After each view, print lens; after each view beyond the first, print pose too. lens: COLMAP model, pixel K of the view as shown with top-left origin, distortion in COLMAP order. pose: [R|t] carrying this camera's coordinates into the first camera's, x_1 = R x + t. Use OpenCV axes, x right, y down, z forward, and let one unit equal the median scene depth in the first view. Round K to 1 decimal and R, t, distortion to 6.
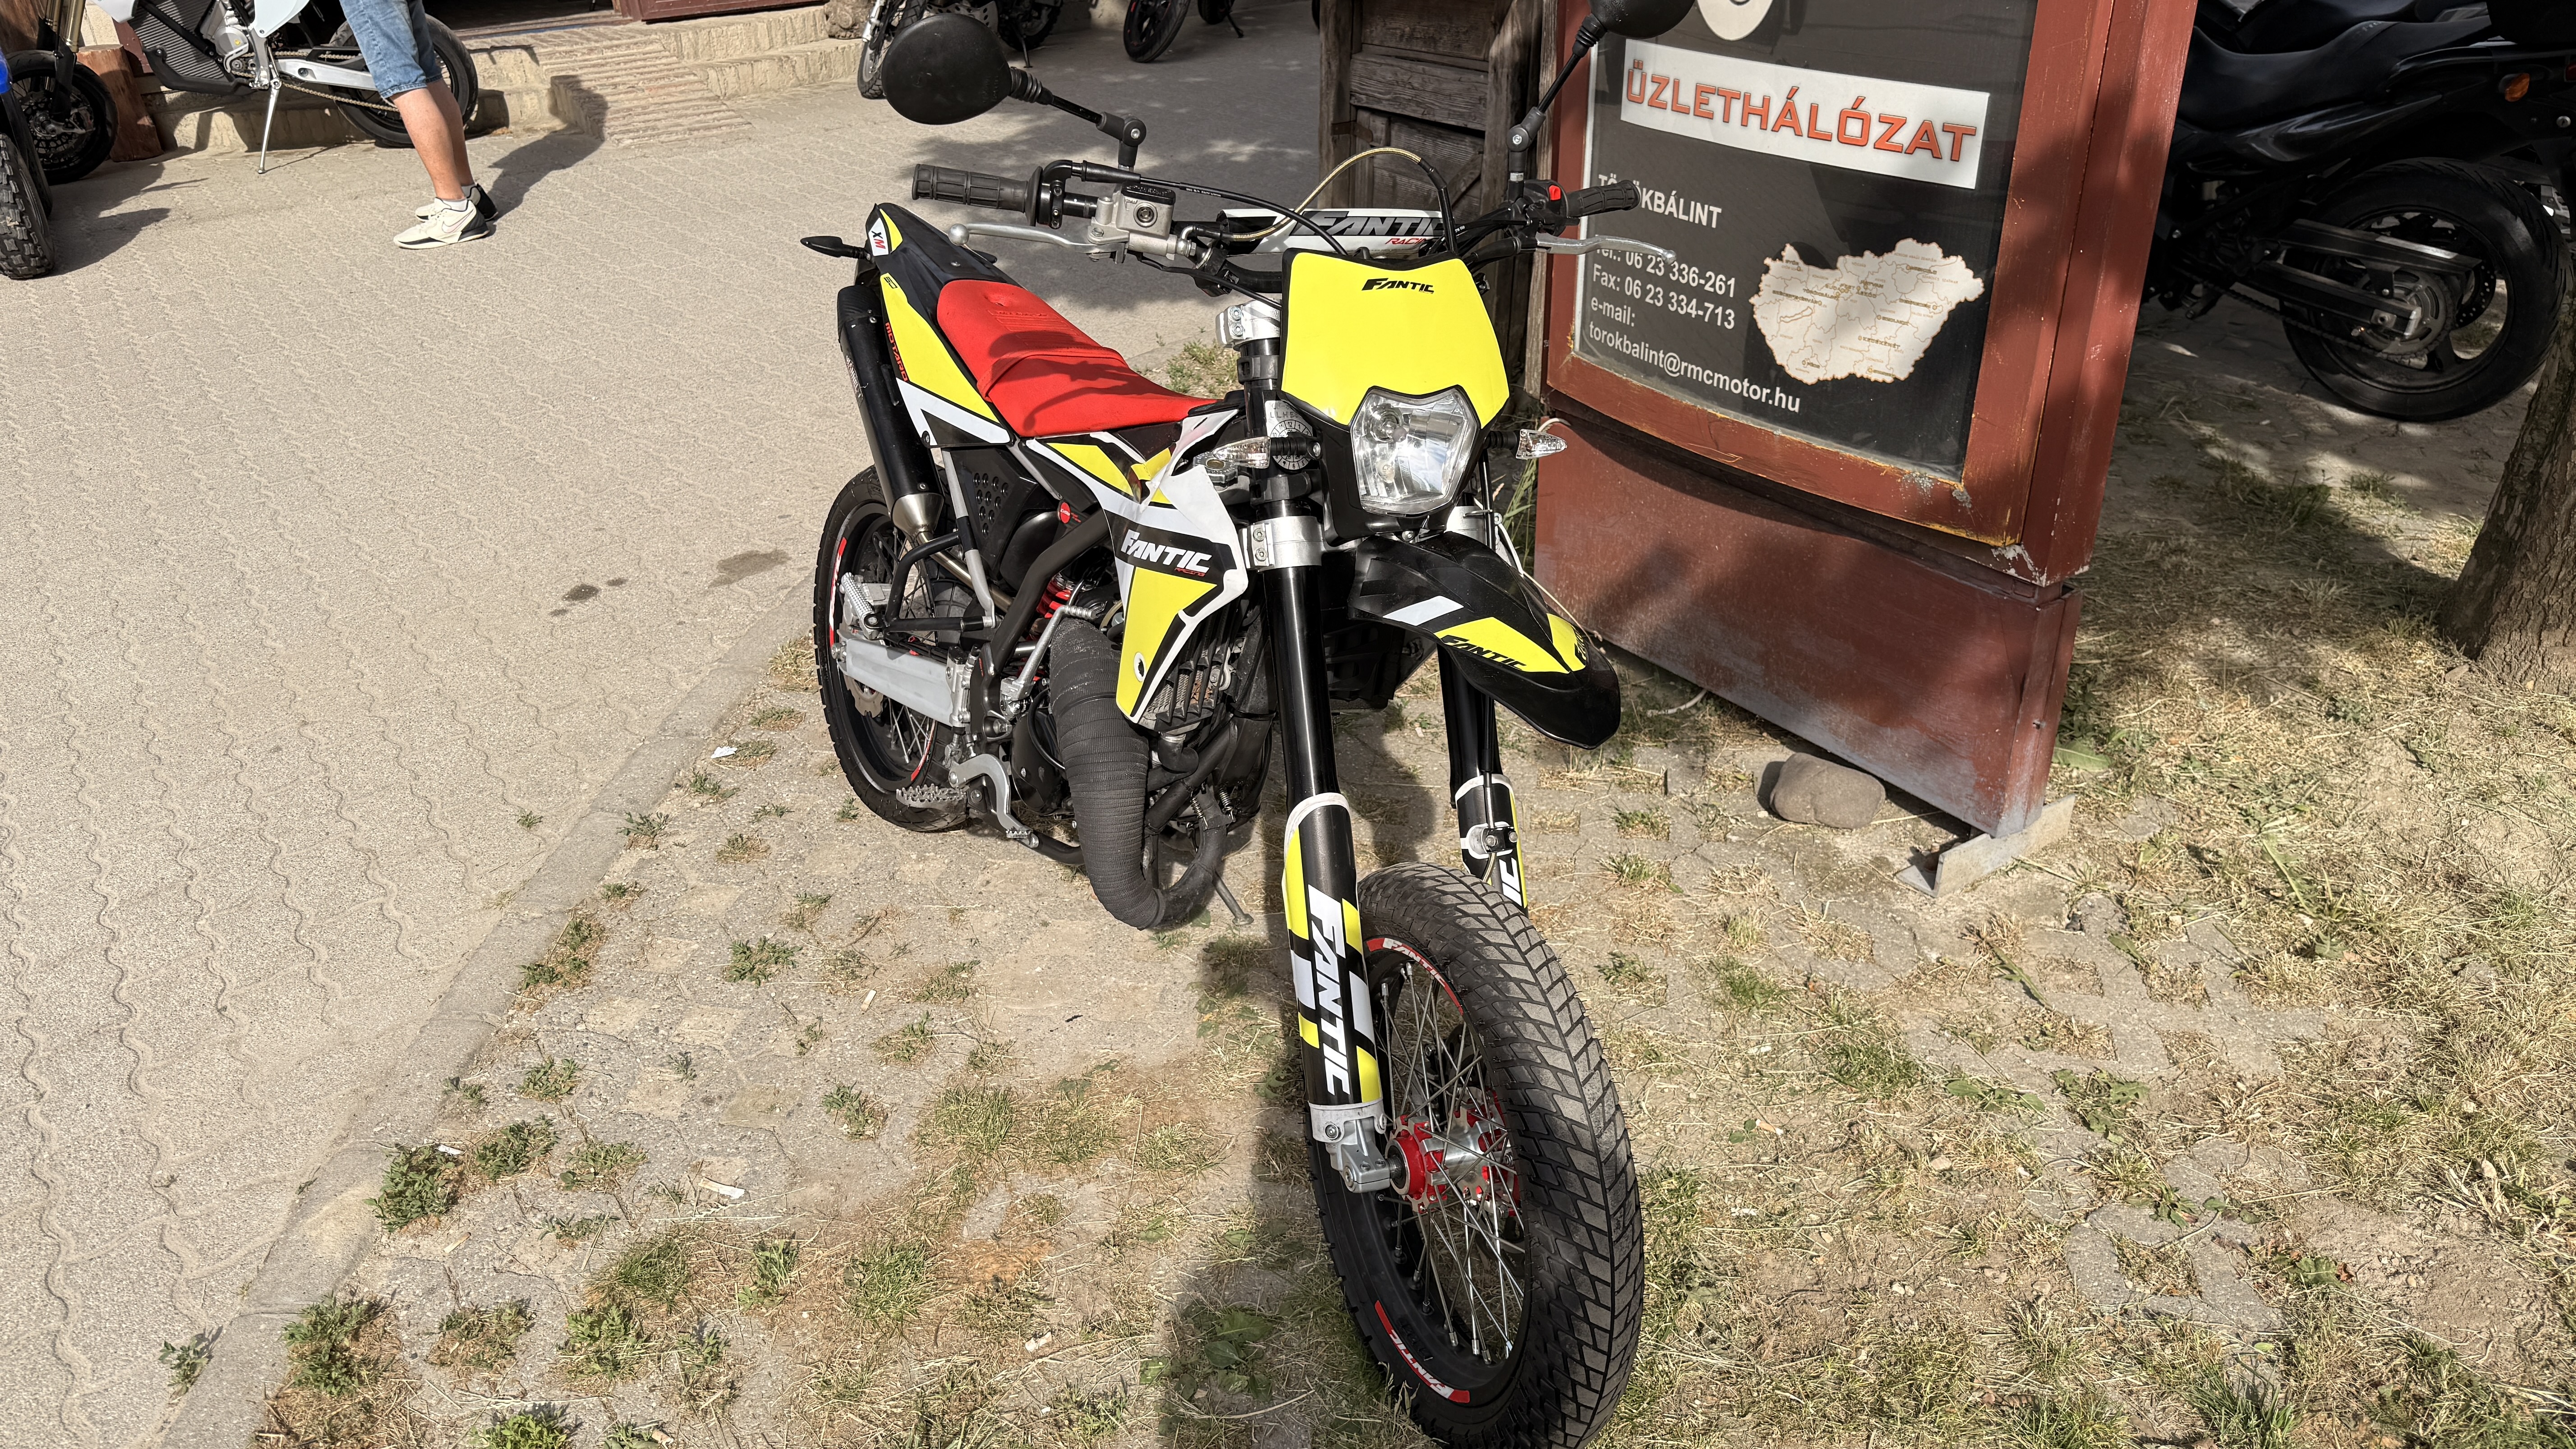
lens RADIAL K [[1829.5, 0, 1282.4], [0, 1829.5, 723.5], [0, 0, 1]] dist [0.014248, -0.035282]
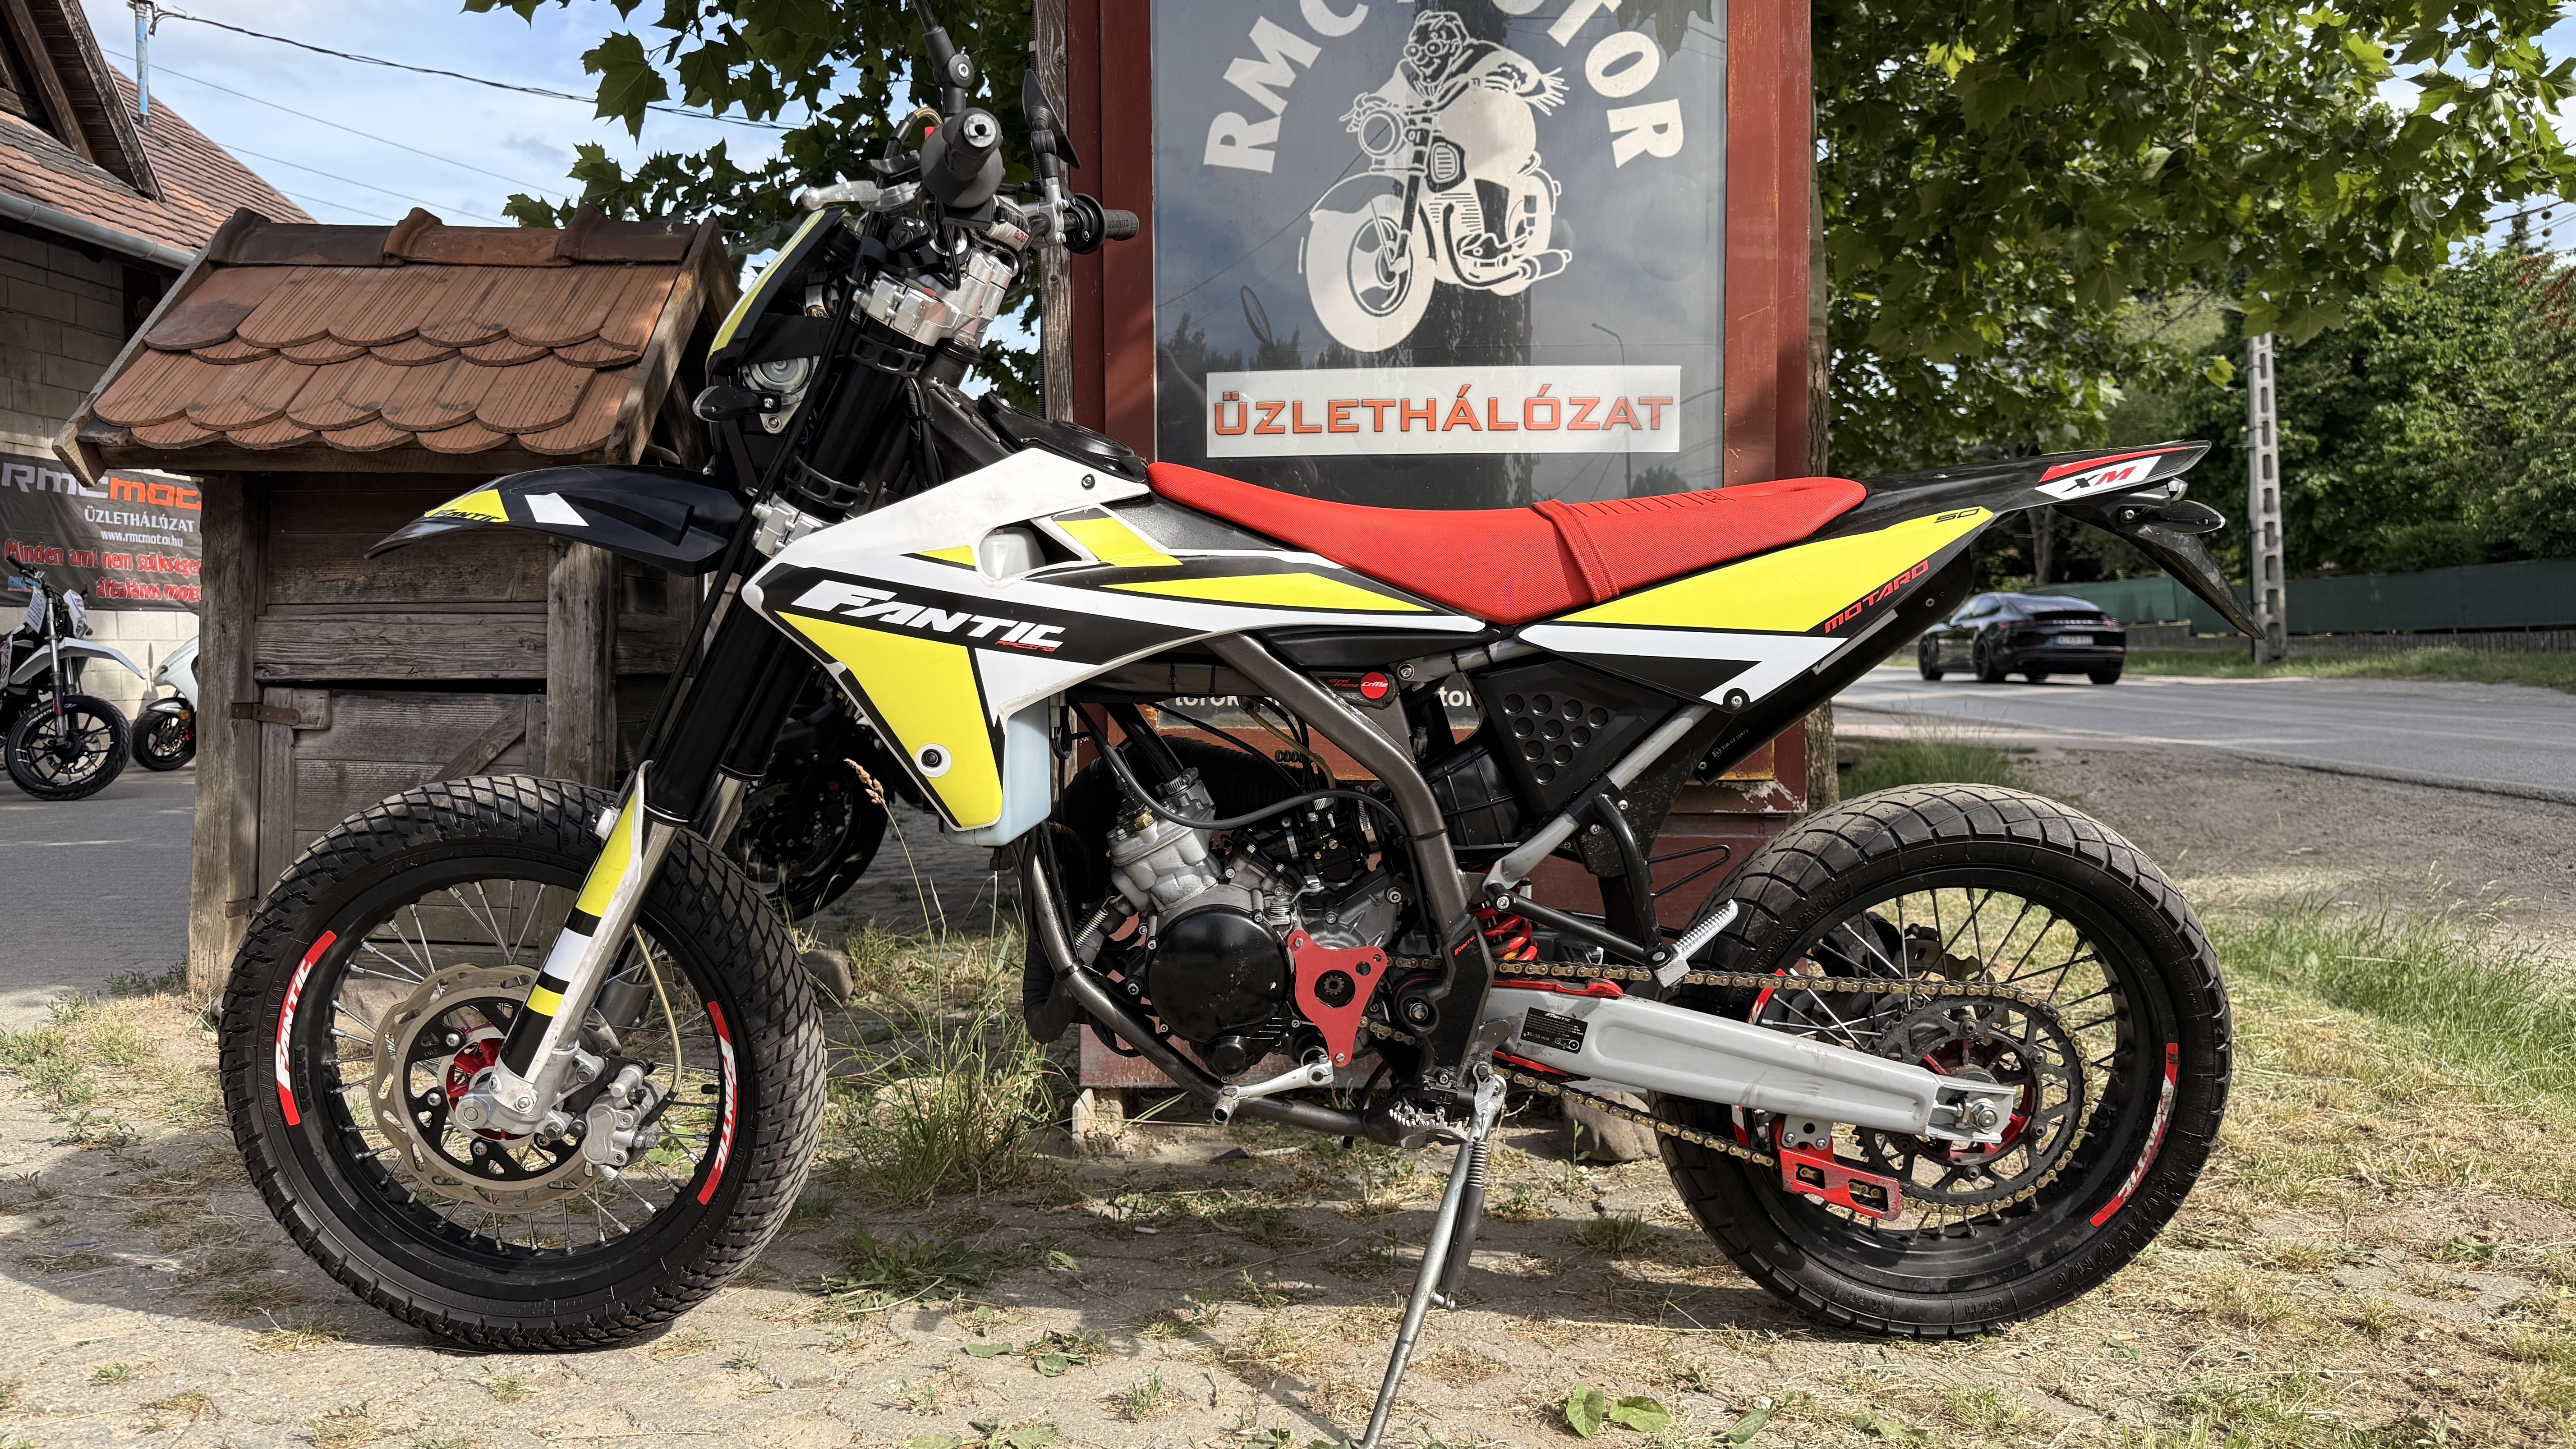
lens RADIAL K [[1829.5, 0, 1303.1], [0, 1829.5, 719.4], [0, 0, 1]] dist [0.014248, -0.035282]
pose [[0.602201, 0.005744, 0.798324, -0.549235], [0.361190, 0.889820, -0.278860, 0.060723], [-0.711966, 0.456276, 0.533776, 0.584358]]
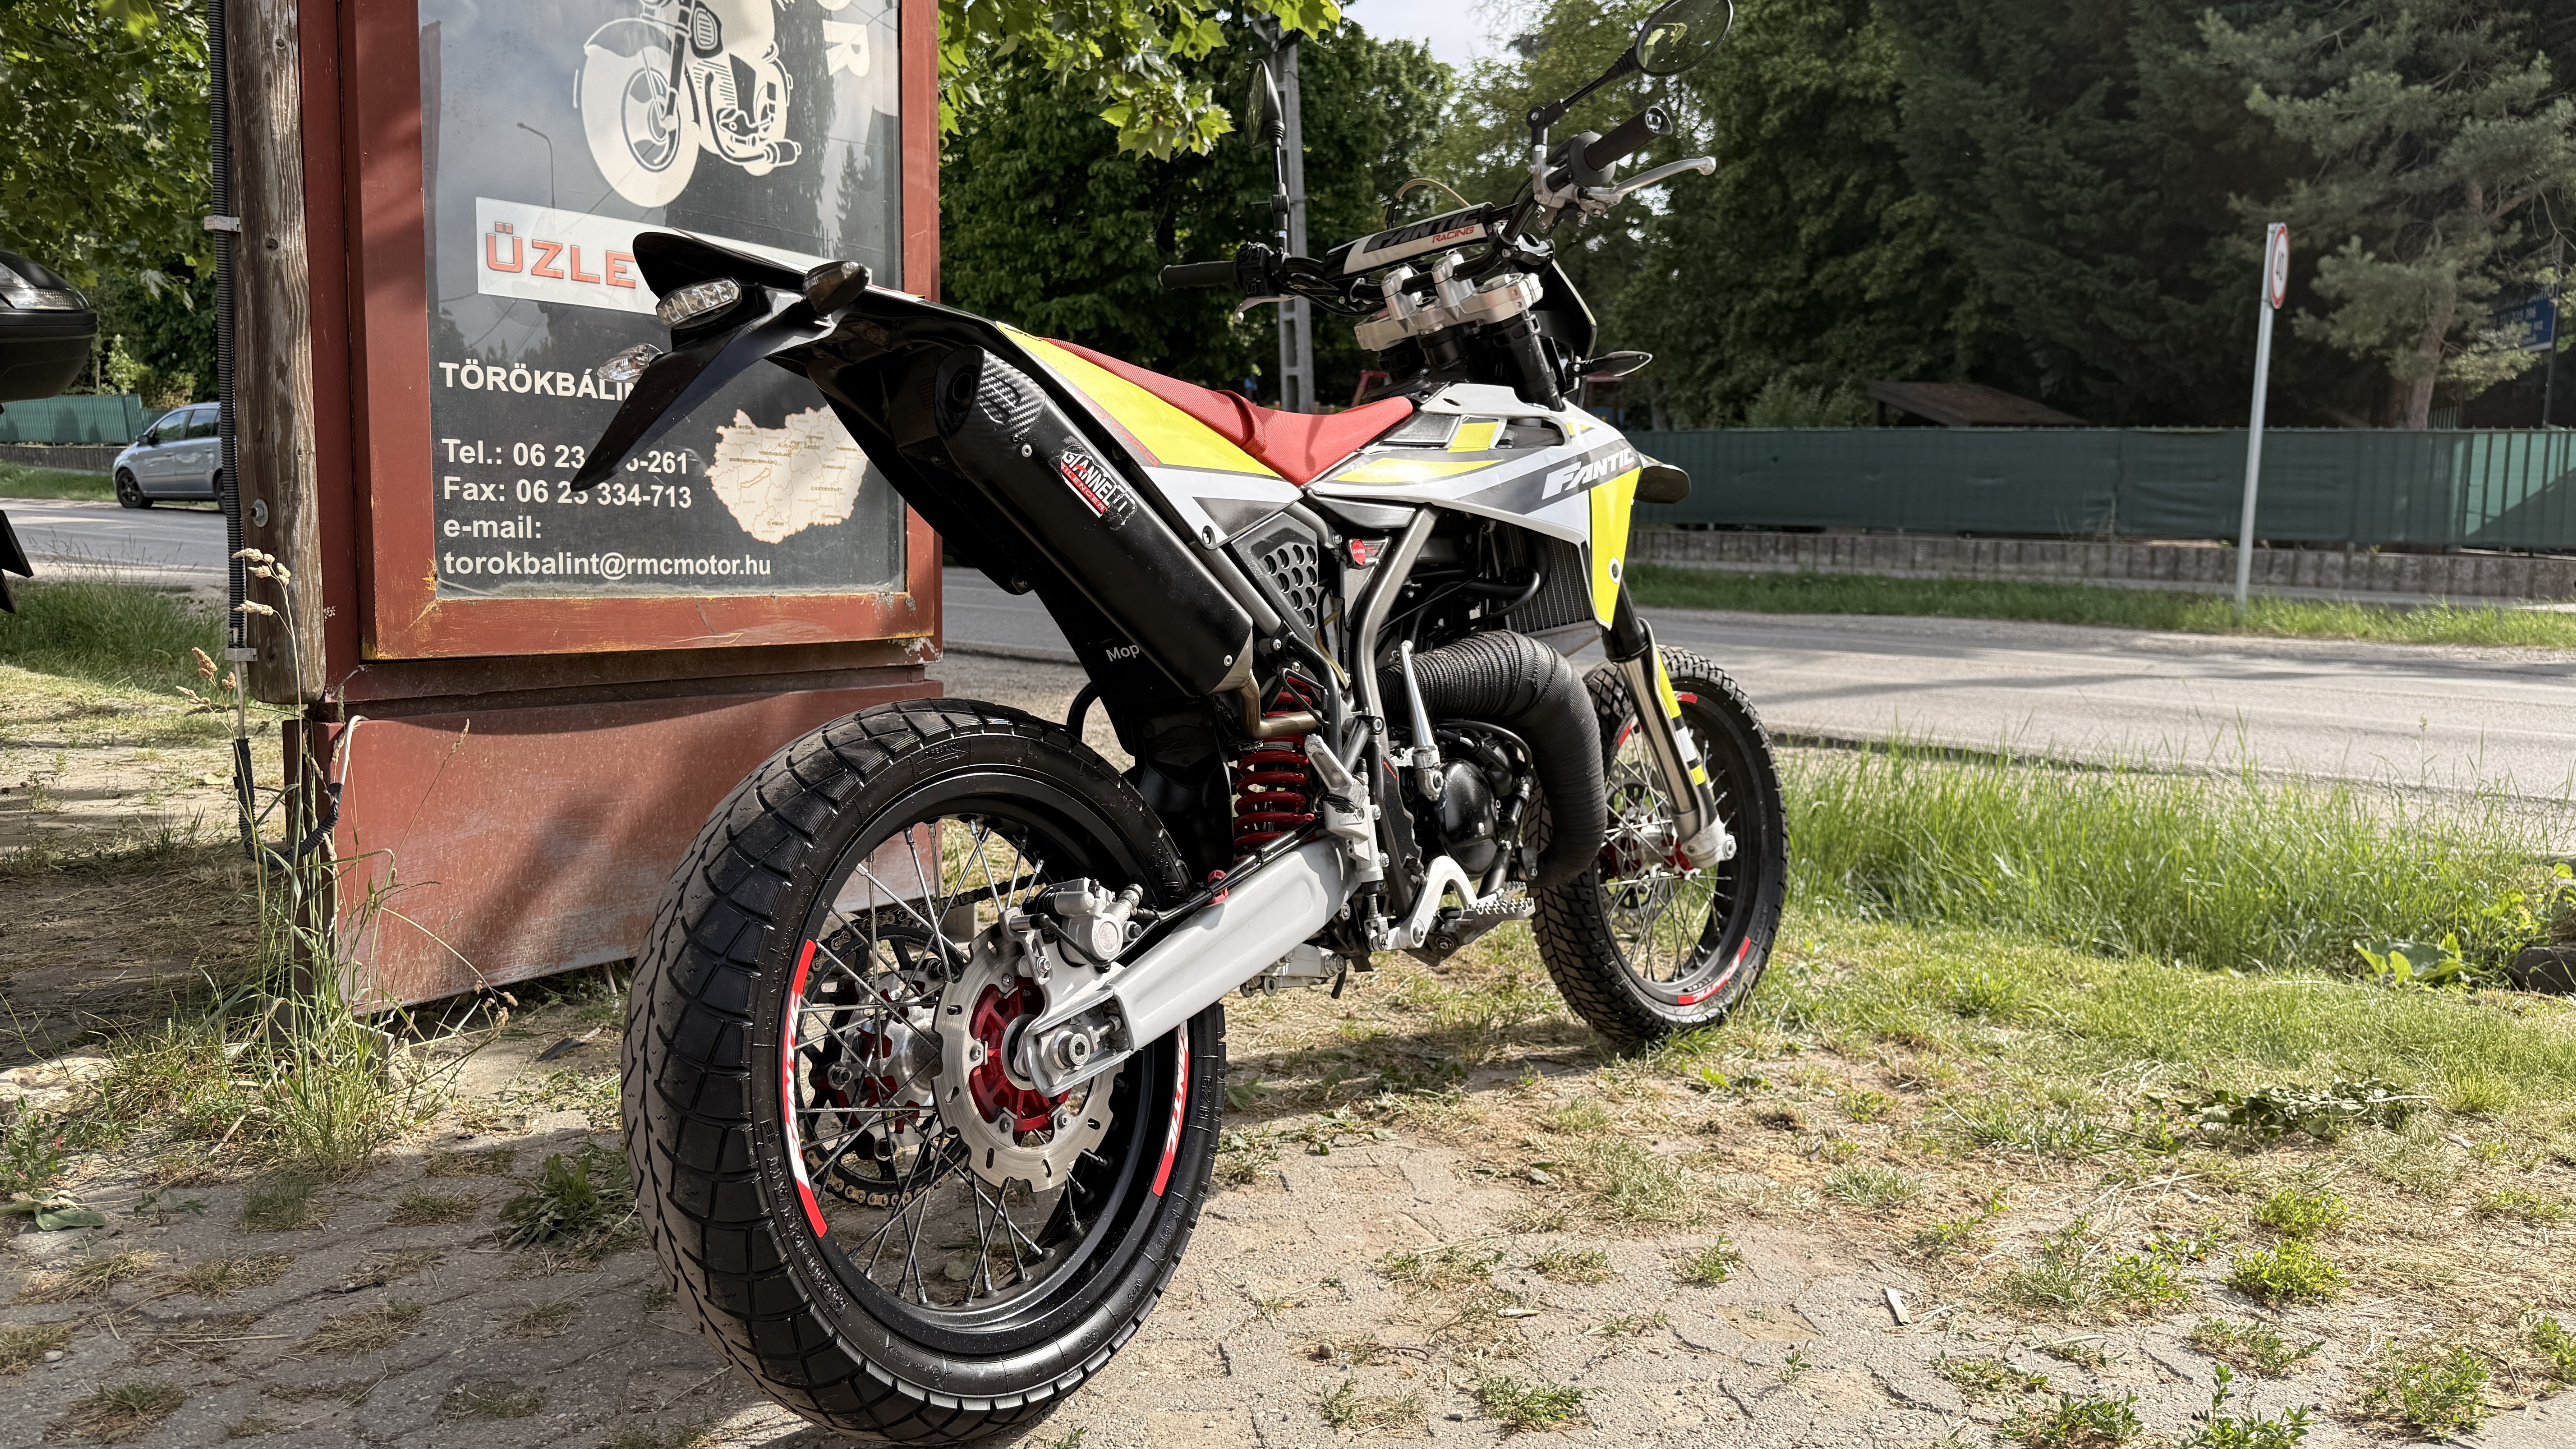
lens RADIAL K [[1829.5, 0, 1304.7], [0, 1829.5, 718.5], [0, 0, 1]] dist [0.014248, -0.035282]
pose [[-0.389427, -0.077674, 0.917776, -0.772686], [0.414402, 0.875112, 0.249901, -0.232691], [-0.822568, 0.477646, -0.308604, 1.121479]]
